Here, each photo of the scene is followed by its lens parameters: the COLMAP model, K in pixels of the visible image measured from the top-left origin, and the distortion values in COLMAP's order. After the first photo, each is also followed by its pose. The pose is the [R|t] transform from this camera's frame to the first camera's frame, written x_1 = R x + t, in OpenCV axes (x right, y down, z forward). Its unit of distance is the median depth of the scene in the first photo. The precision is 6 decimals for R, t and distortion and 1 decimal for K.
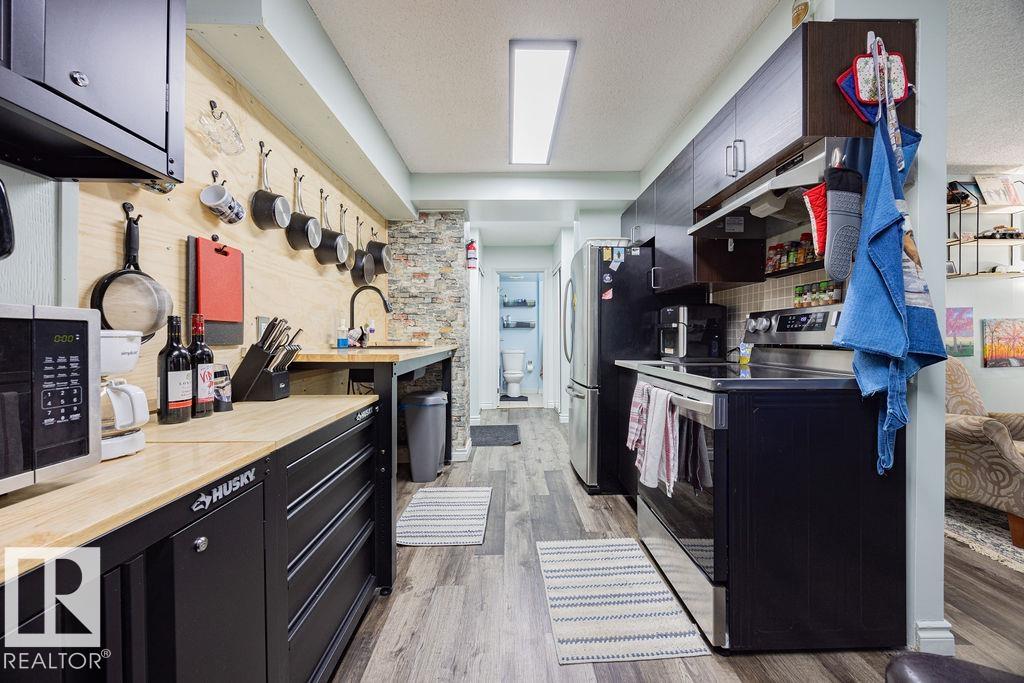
lens RADIAL K [[388.5, 0, 516.3], [0, 388.5, 339.1], [0, 0, 1]] dist [-0.004233, 0.000468]
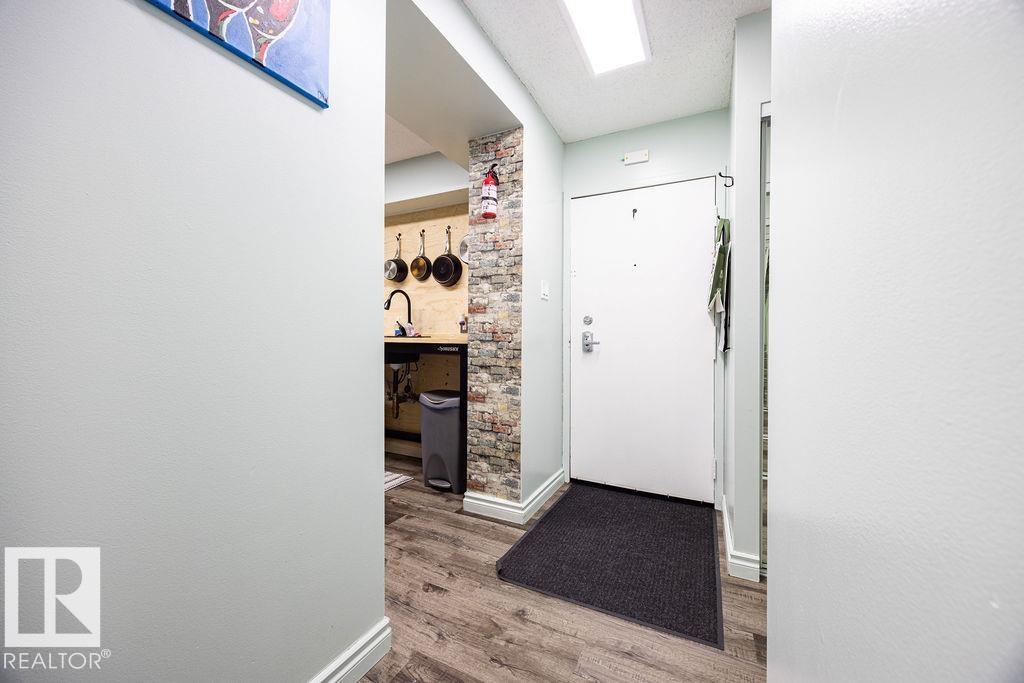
lens RADIAL K [[388.5, 0, 515.9], [0, 388.5, 340.6], [0, 0, 1]] dist [-0.004233, 0.000468]
pose [[-0.456087, 0.010087, -0.889878, 0.694049], [-0.010188, 0.999811, 0.016555, 0.009624], [0.889877, 0.016616, -0.455898, 2.235889]]
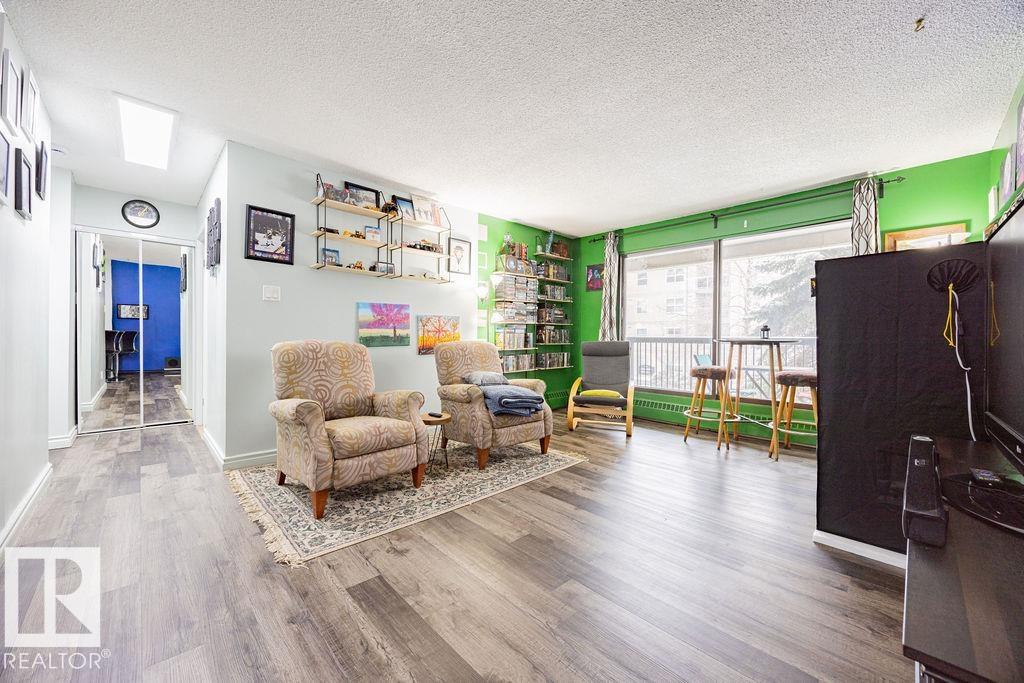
lens RADIAL K [[388.5, 0, 515.0], [0, 388.5, 338.4], [0, 0, 1]] dist [-0.004233, 0.000468]
pose [[0.727505, 0.006515, 0.686072, 0.901248], [-0.008940, 0.999960, -0.000016, 0.029164], [-0.686044, -0.006122, 0.727534, -0.155065]]
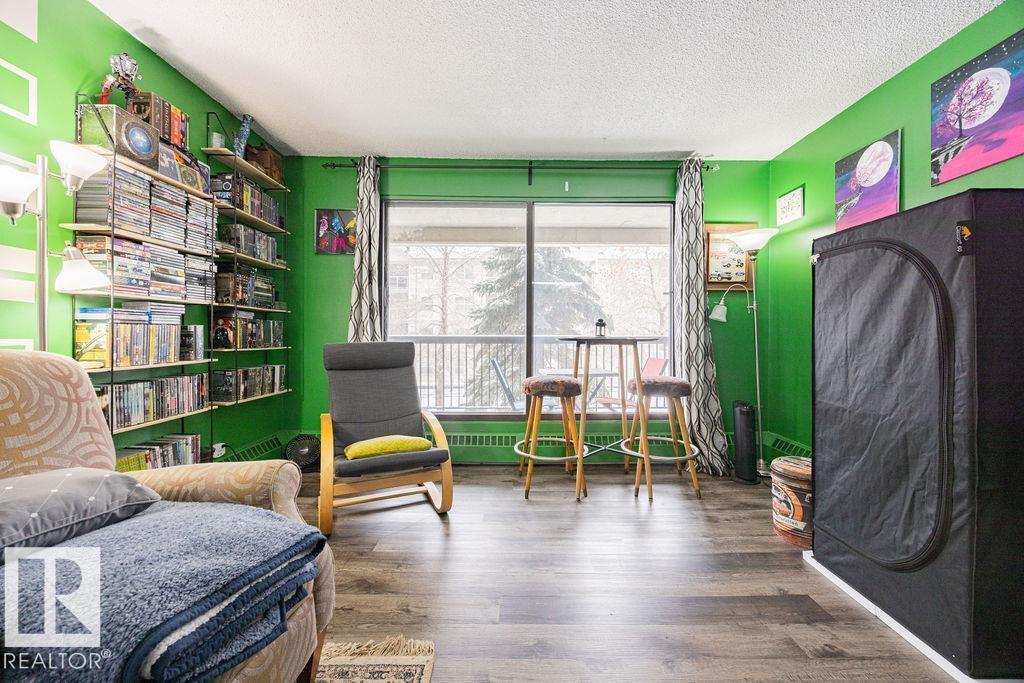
lens RADIAL K [[388.5, 0, 516.3], [0, 388.5, 338.7], [0, 0, 1]] dist [-0.004233, 0.000468]
pose [[0.005653, 0.003722, 0.999977, 1.576283], [0.000125, 0.999993, -0.003723, 0.034378], [-0.999984, 0.000146, 0.005653, 0.651481]]
